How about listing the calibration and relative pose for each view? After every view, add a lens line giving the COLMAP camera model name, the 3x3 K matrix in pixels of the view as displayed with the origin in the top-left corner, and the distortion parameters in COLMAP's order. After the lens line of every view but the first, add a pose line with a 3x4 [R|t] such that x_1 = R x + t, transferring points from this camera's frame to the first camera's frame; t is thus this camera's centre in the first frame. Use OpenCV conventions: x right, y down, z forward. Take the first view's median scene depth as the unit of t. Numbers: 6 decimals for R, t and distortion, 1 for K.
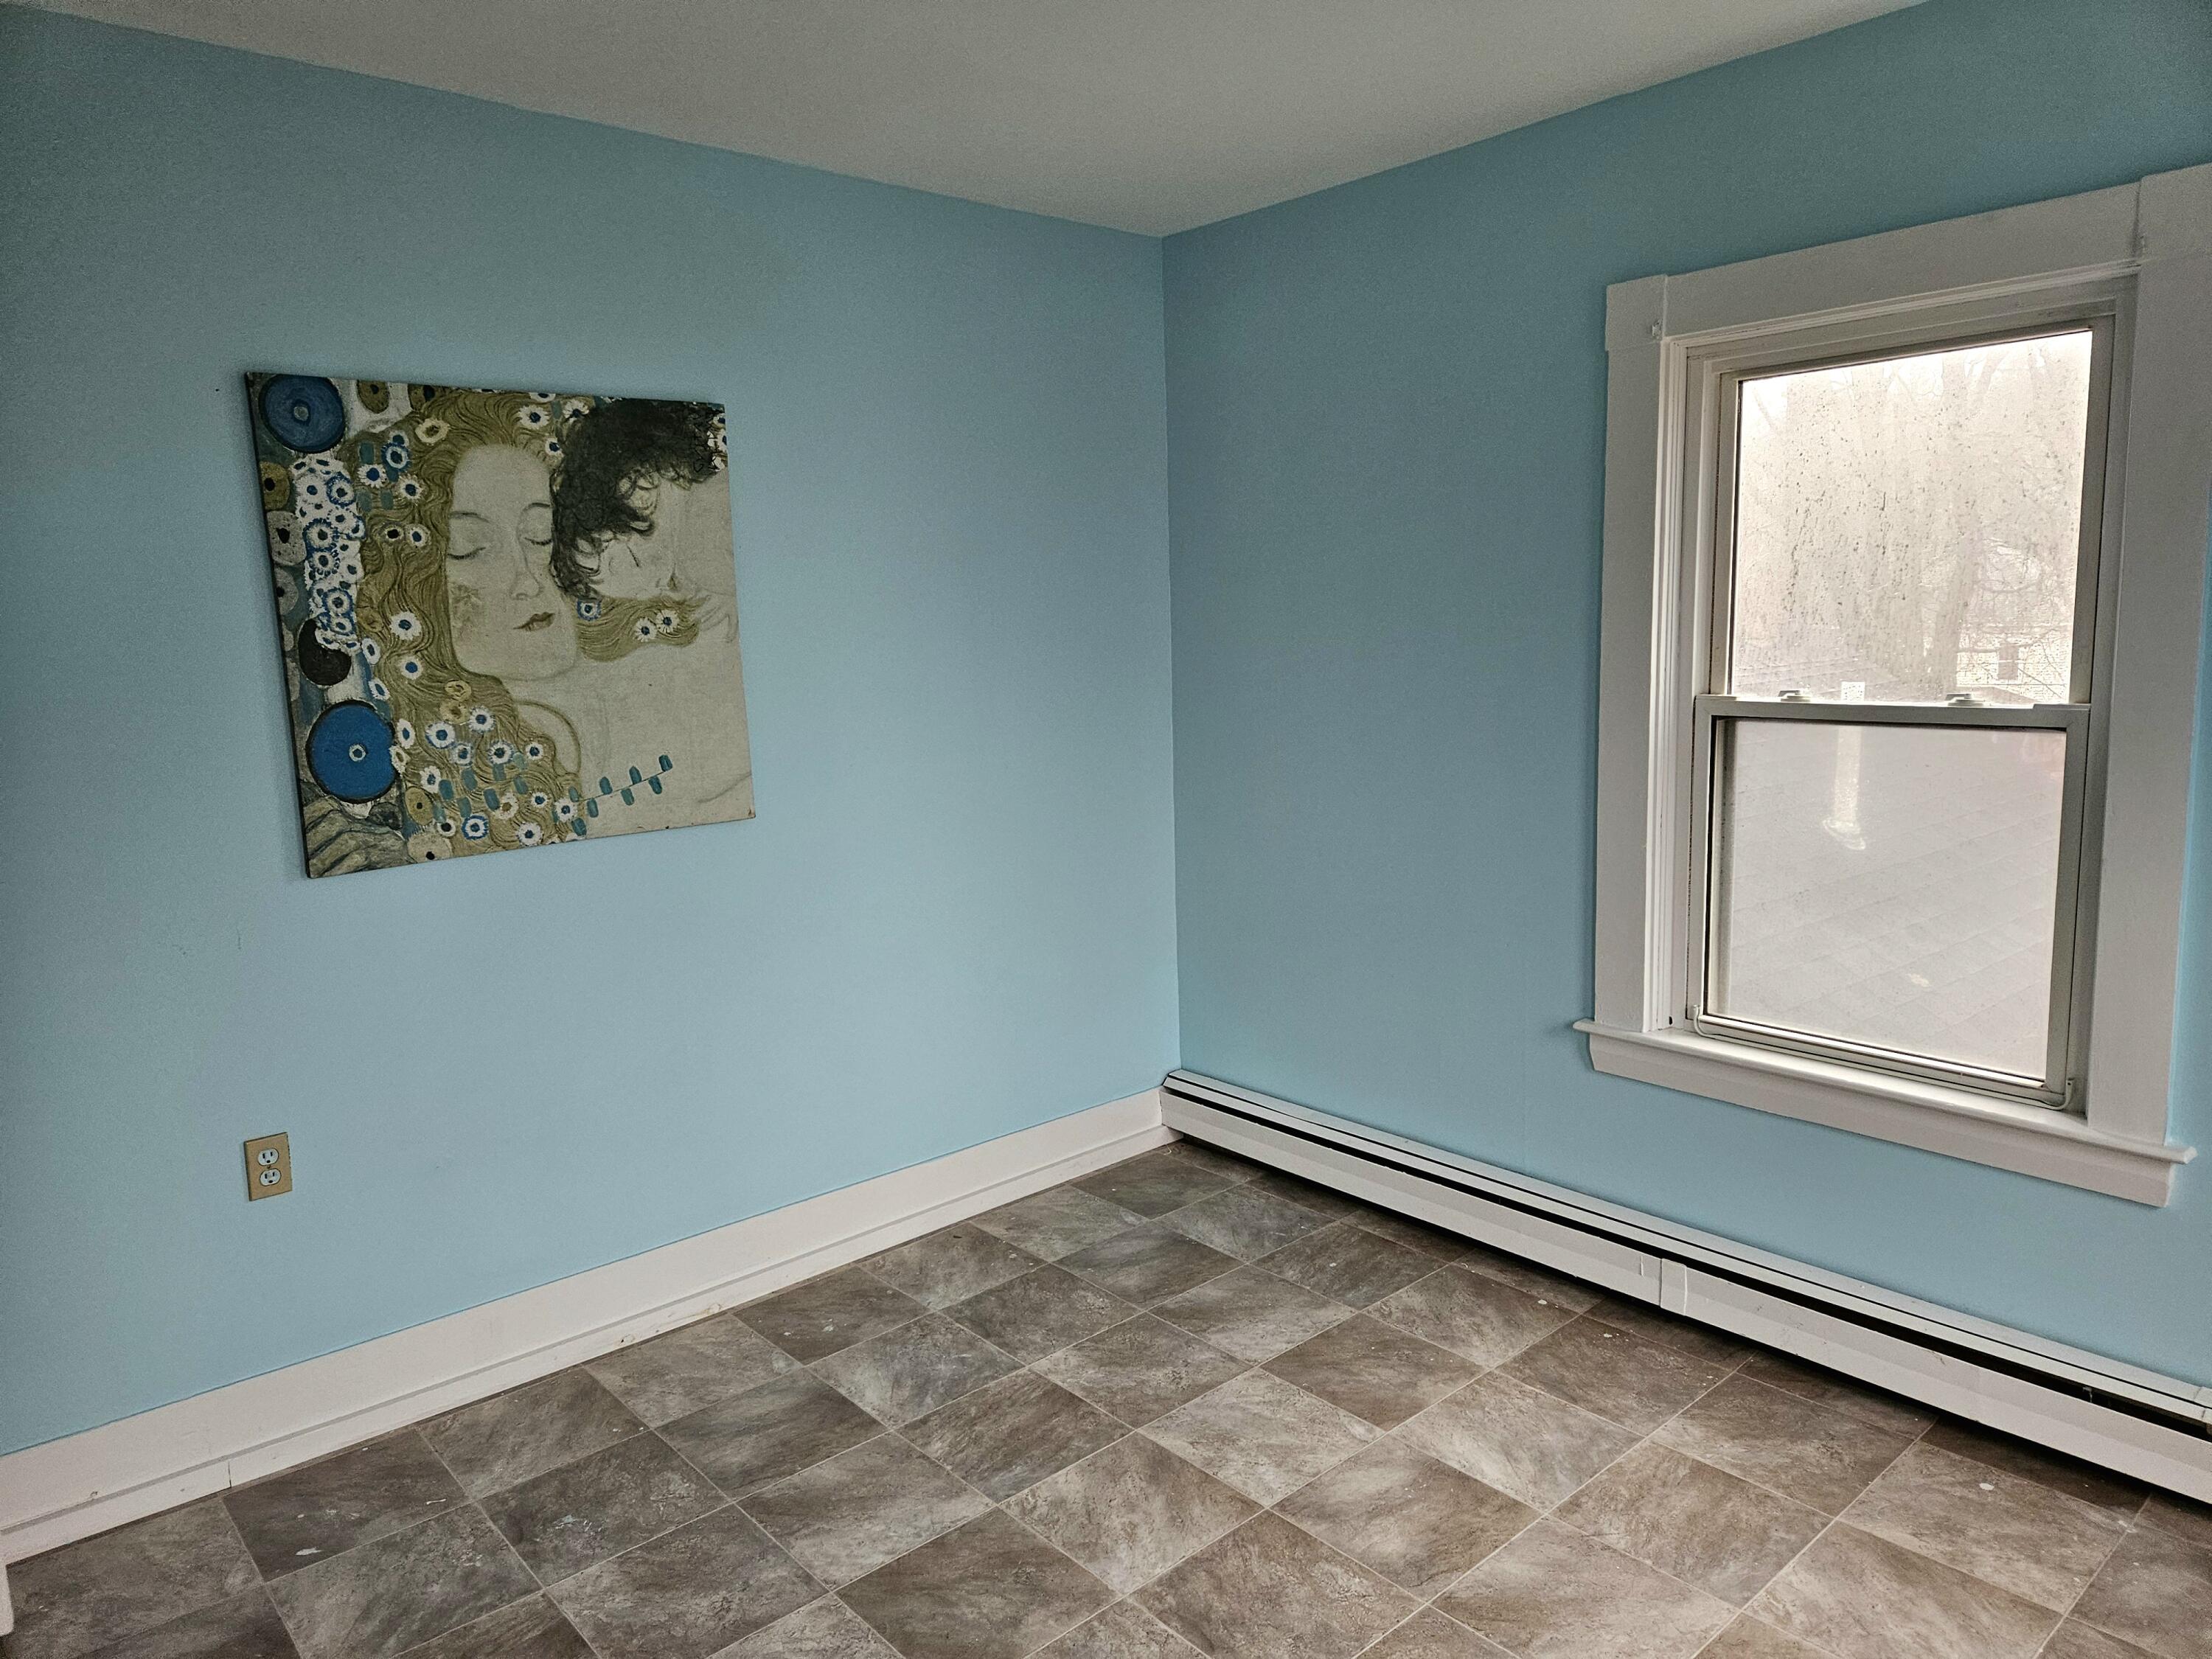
lens RADIAL K [[1465.7, 0, 1103.9], [0, 1465.7, 833.7], [0, 0, 1]] dist [0.089280, -0.073463]
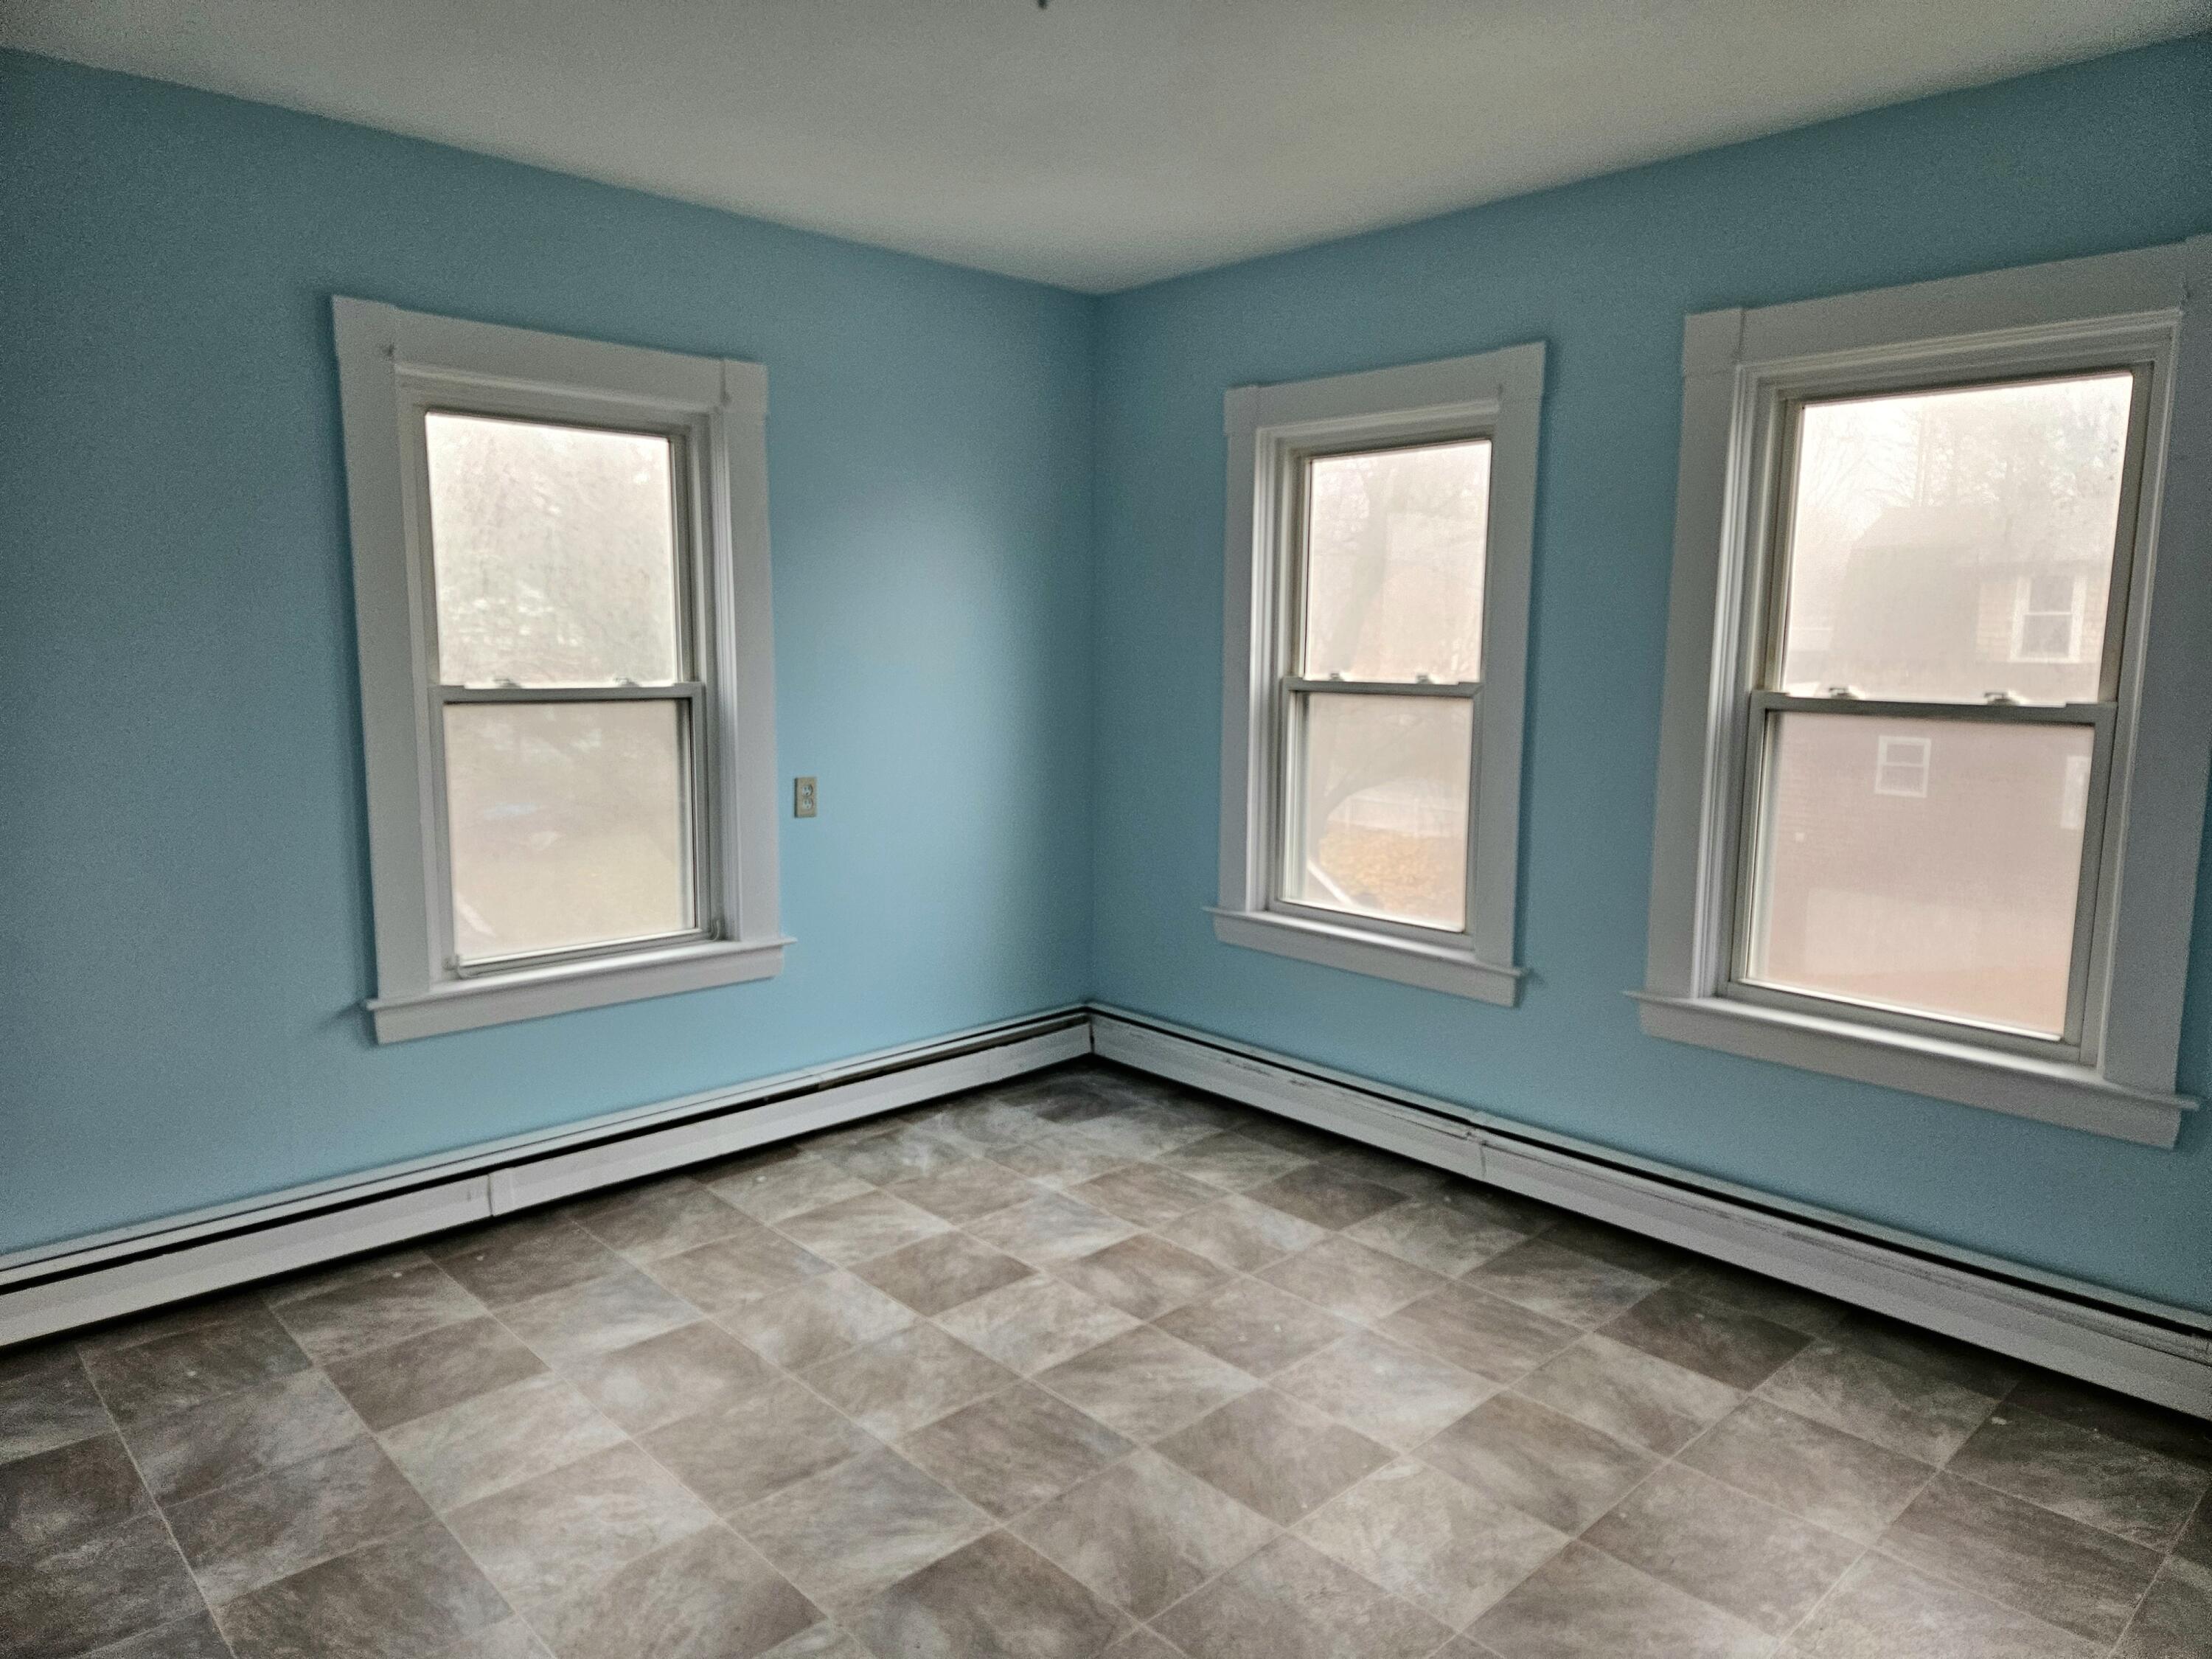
lens RADIAL K [[1465.7, 0, 1103.9], [0, 1465.7, 833.7], [0, 0, 1]] dist [0.089280, -0.073463]
pose [[-0.046394, -0.106668, 0.993212, -0.779607], [0.138584, 0.983980, 0.112150, -0.035907], [-0.989263, 0.142846, -0.030868, 0.546415]]
